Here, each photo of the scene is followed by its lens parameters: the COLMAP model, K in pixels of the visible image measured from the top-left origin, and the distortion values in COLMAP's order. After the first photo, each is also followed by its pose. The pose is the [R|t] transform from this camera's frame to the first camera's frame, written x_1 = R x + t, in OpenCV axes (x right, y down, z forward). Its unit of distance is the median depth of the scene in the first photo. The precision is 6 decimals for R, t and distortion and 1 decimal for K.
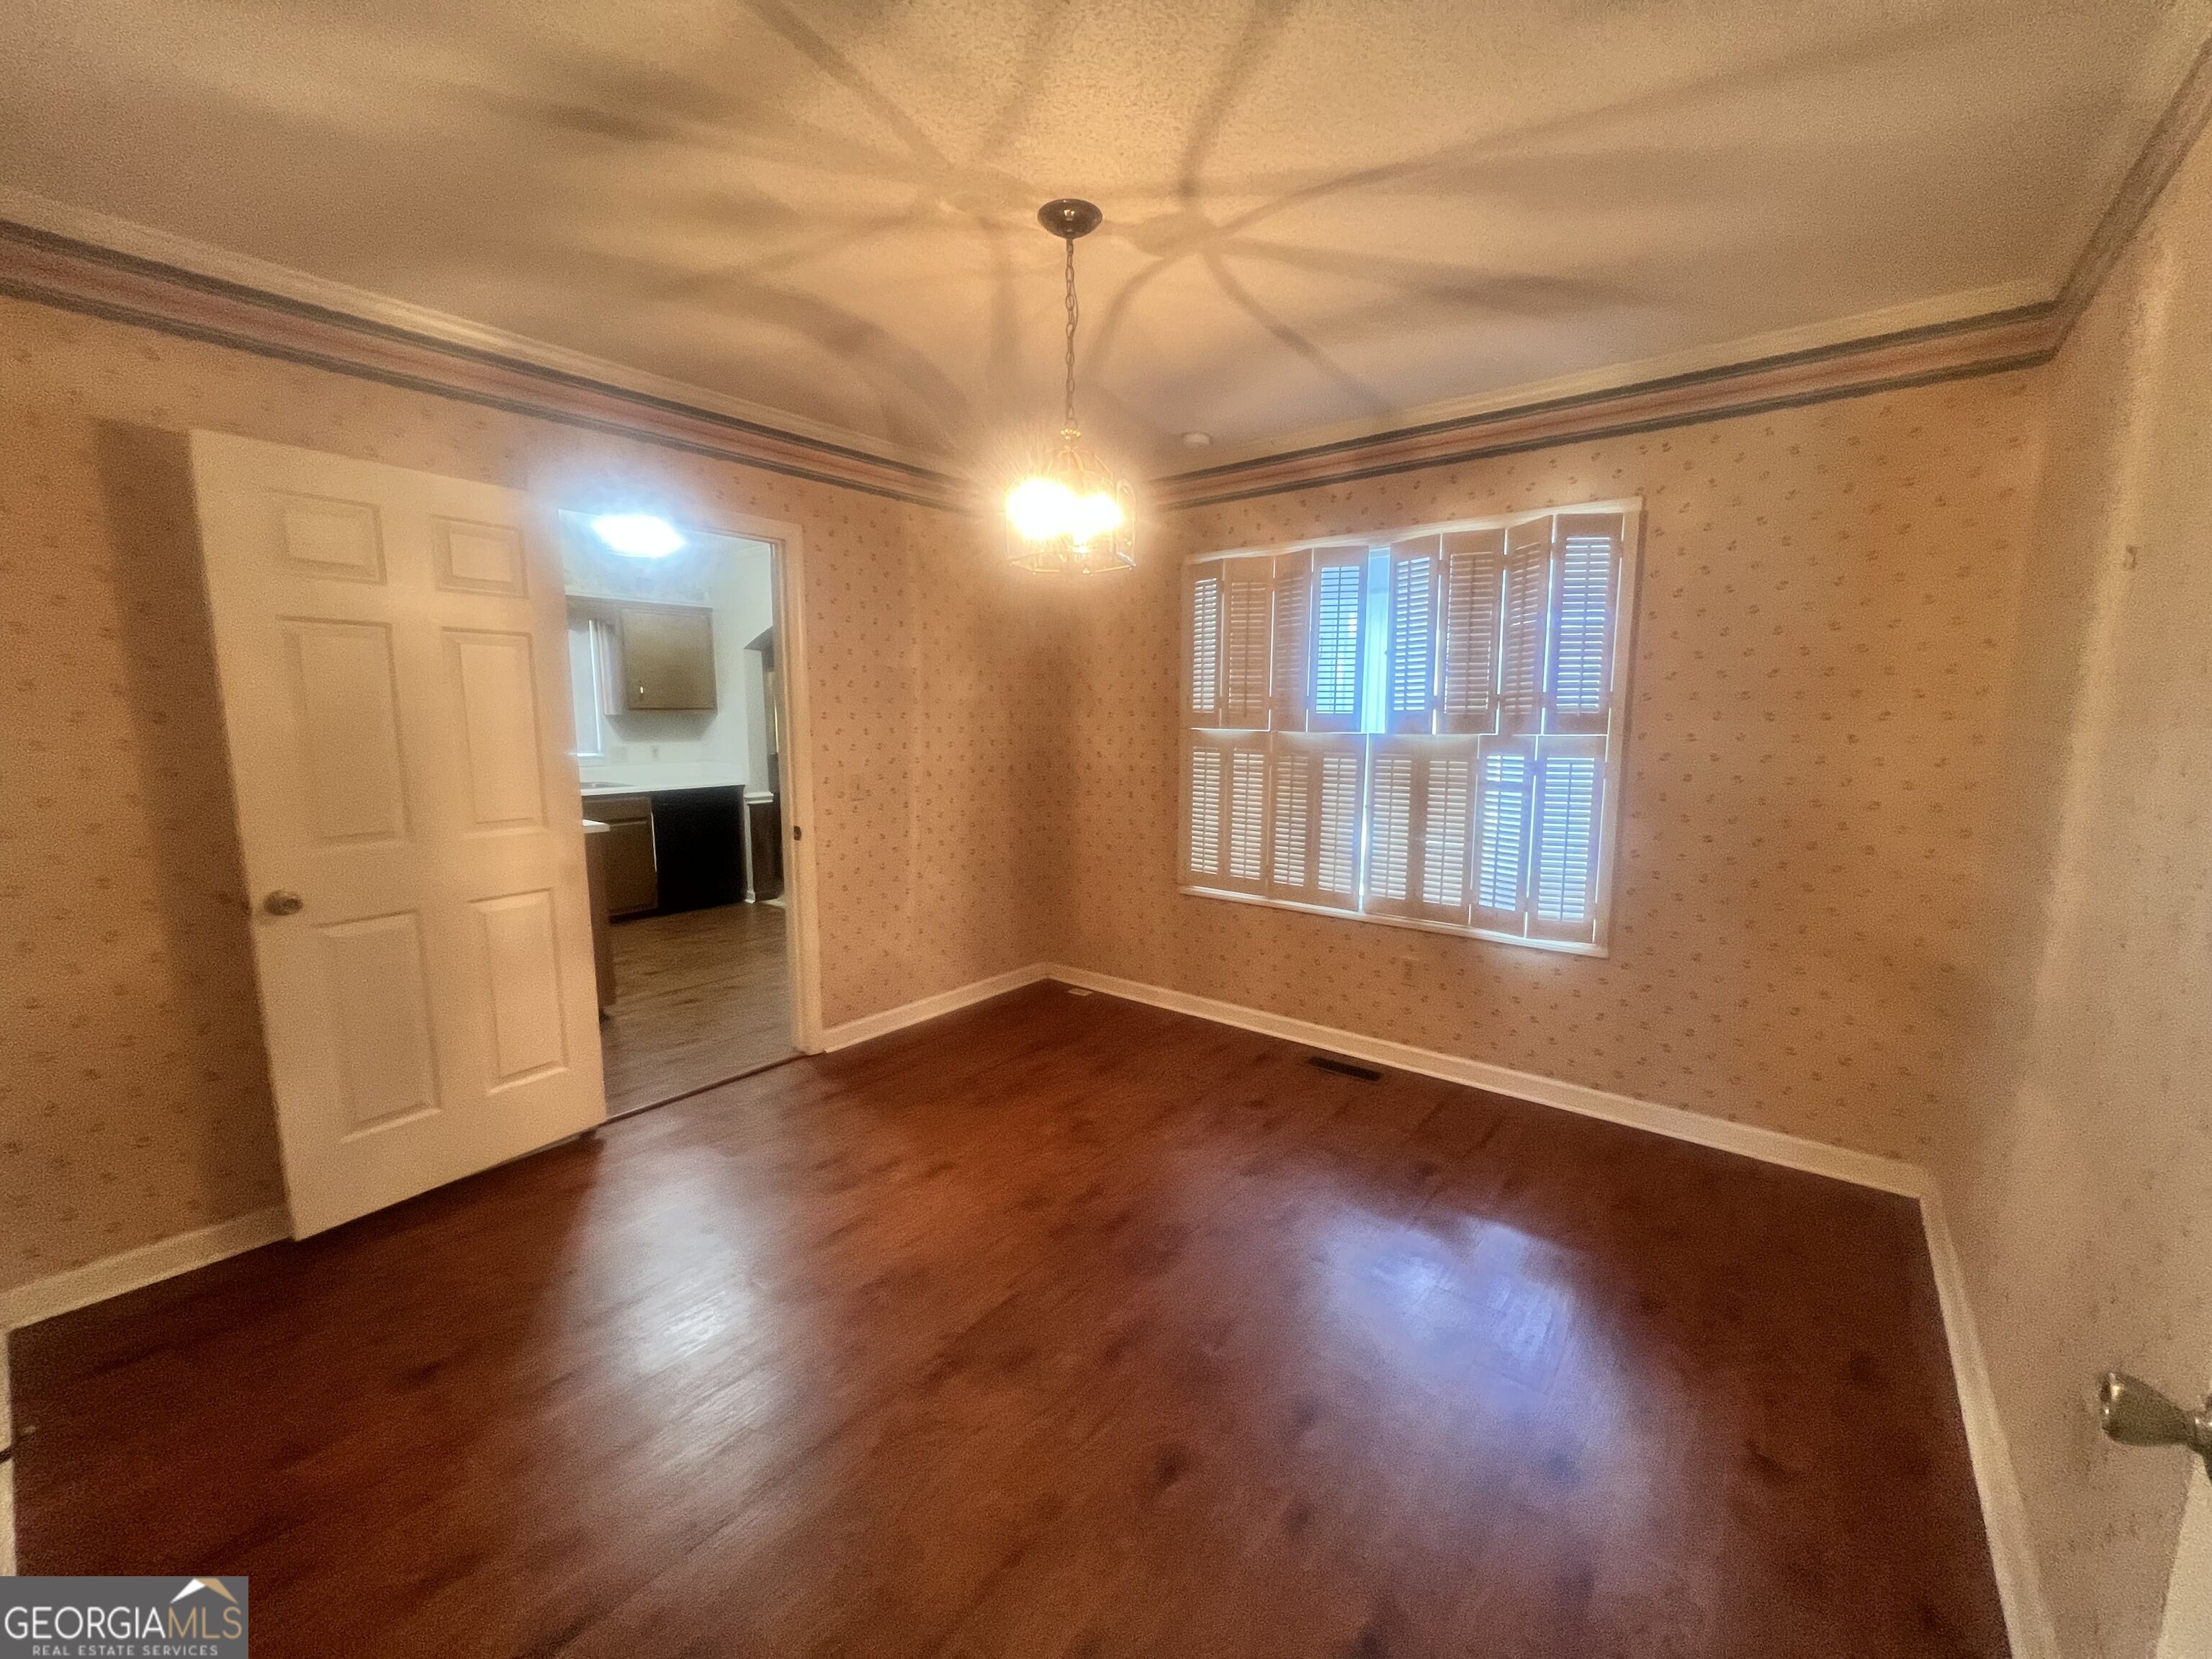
lens RADIAL K [[889.3, 0, 1102.3], [0, 889.3, 832.2], [0, 0, 1]] dist [-0.001752, 0.000021]
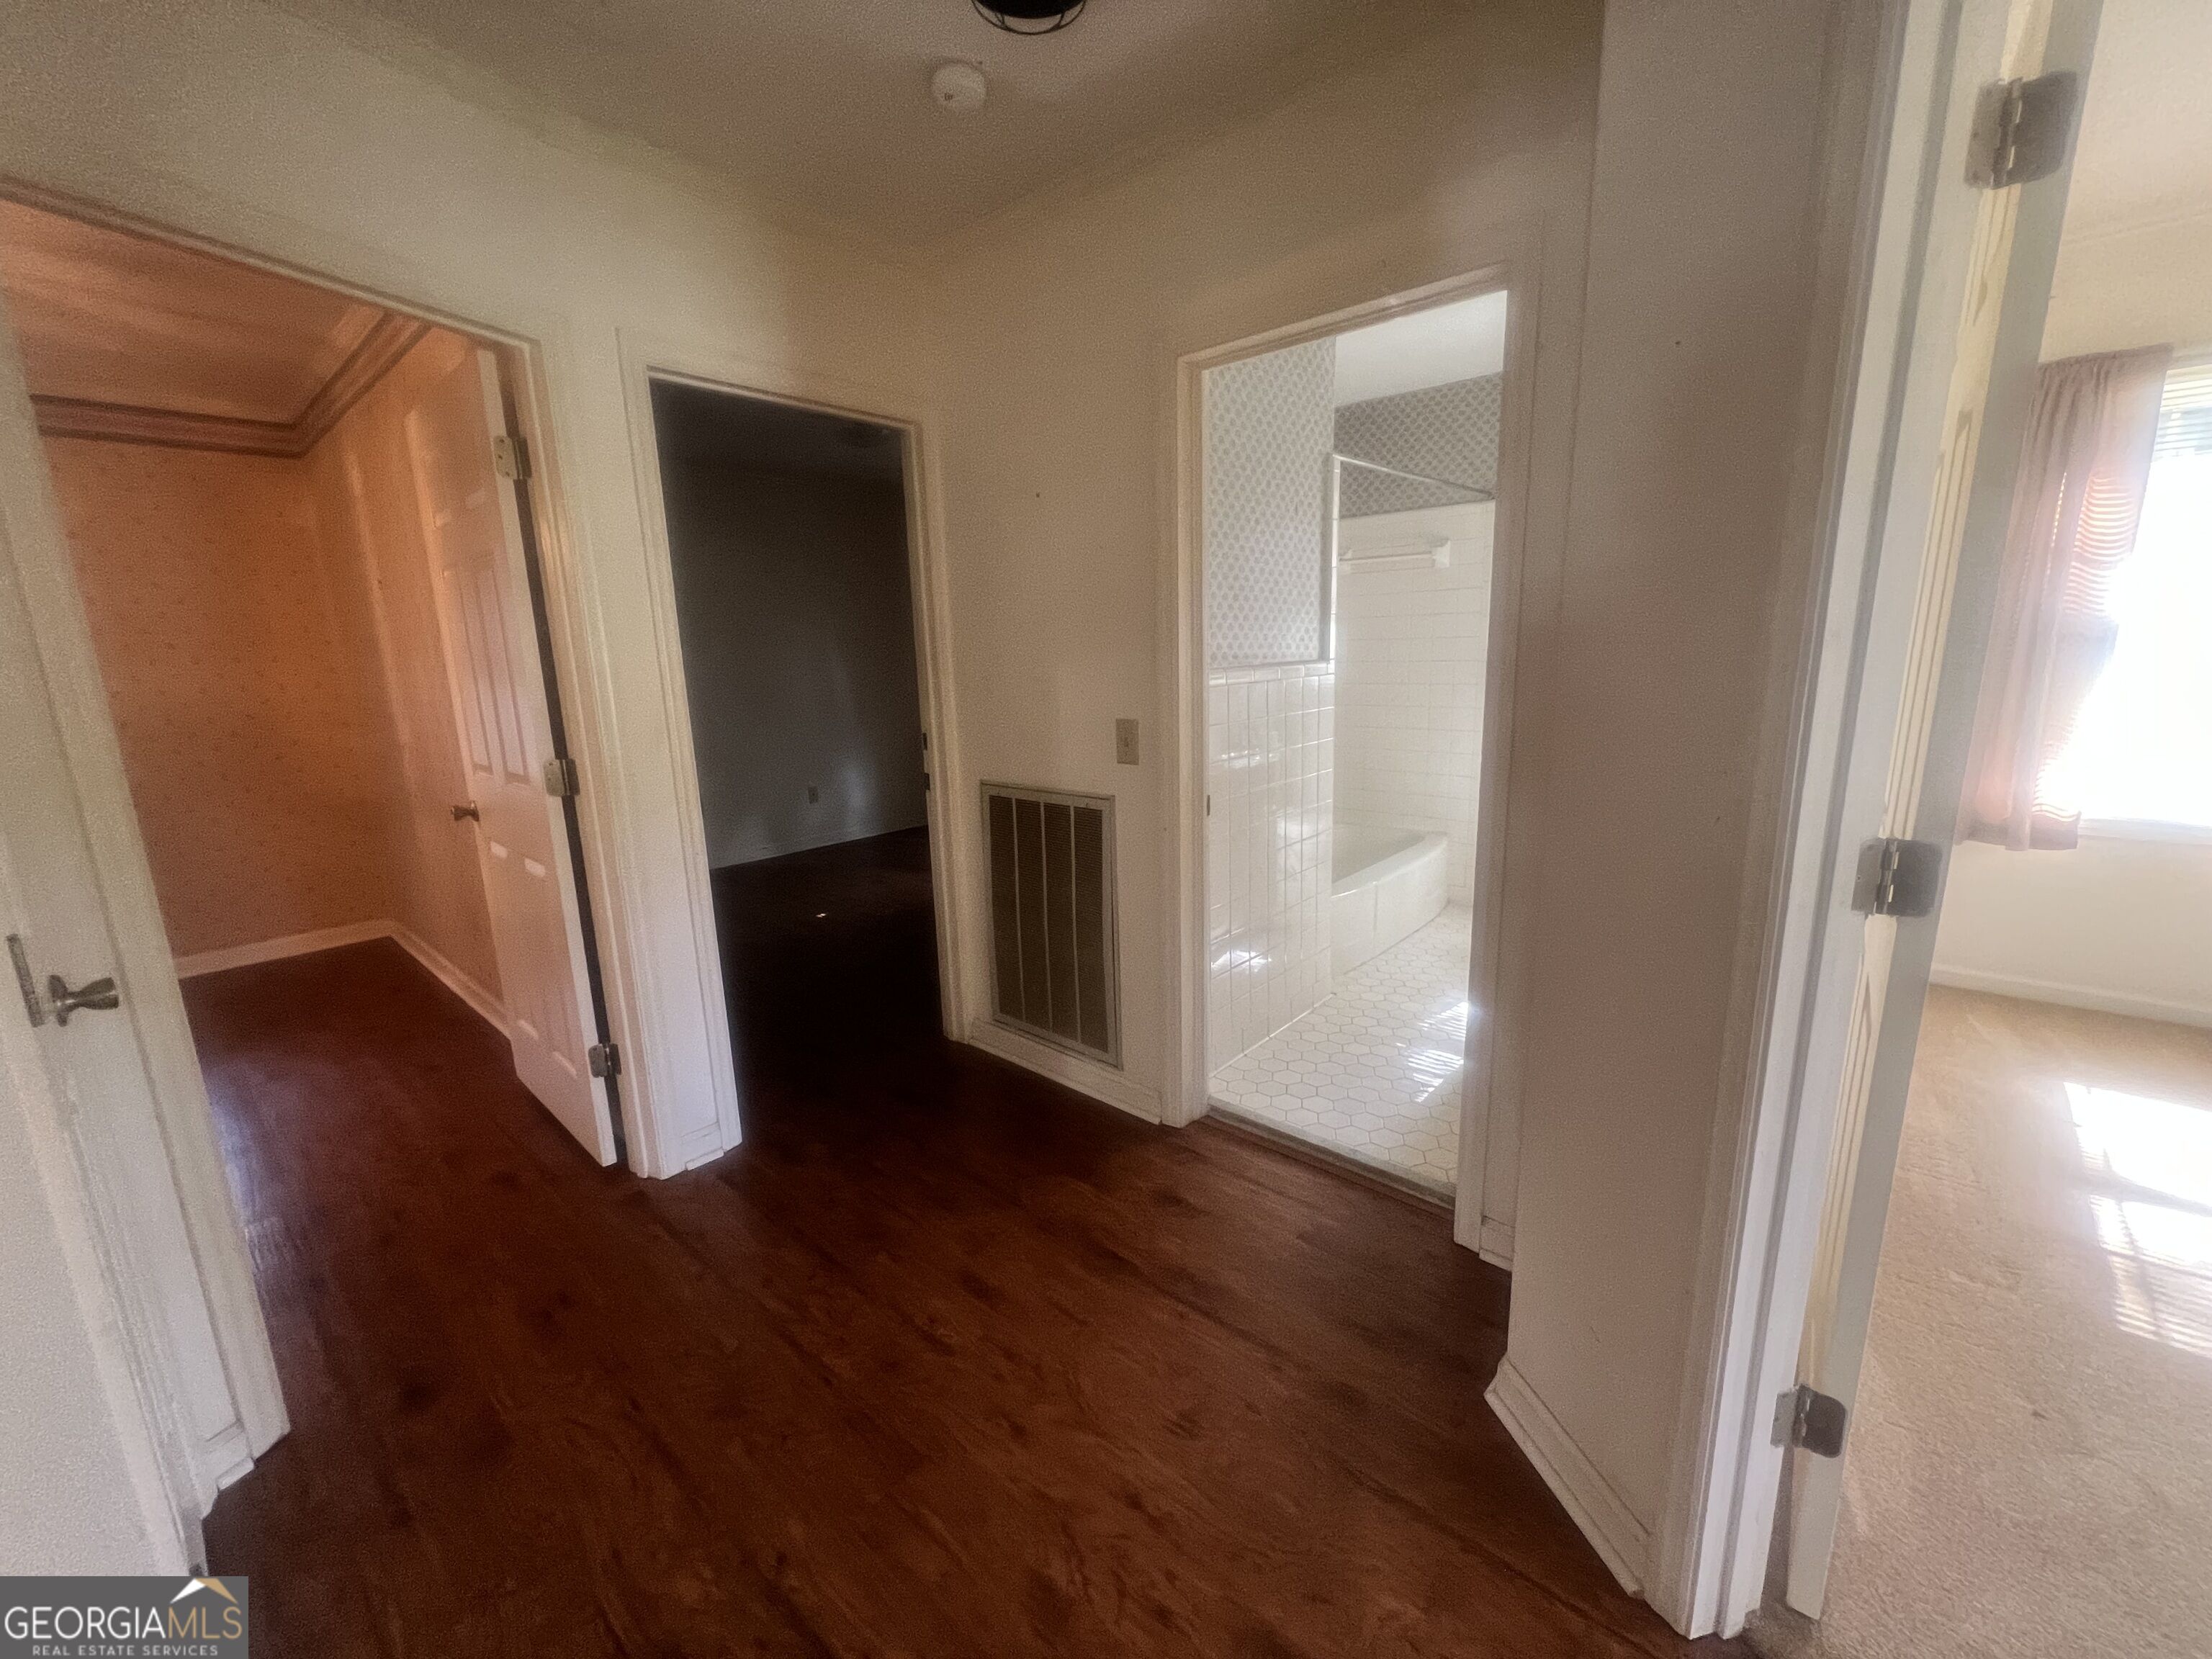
lens RADIAL K [[889.3, 0, 1111.8], [0, 889.3, 825.9], [0, 0, 1]] dist [-0.001752, 0.000021]
pose [[0.049457, -0.212708, 0.975863, -1.005174], [0.165460, 0.965303, 0.202021, 0.130312], [-0.984976, 0.151475, 0.082936, -0.861308]]
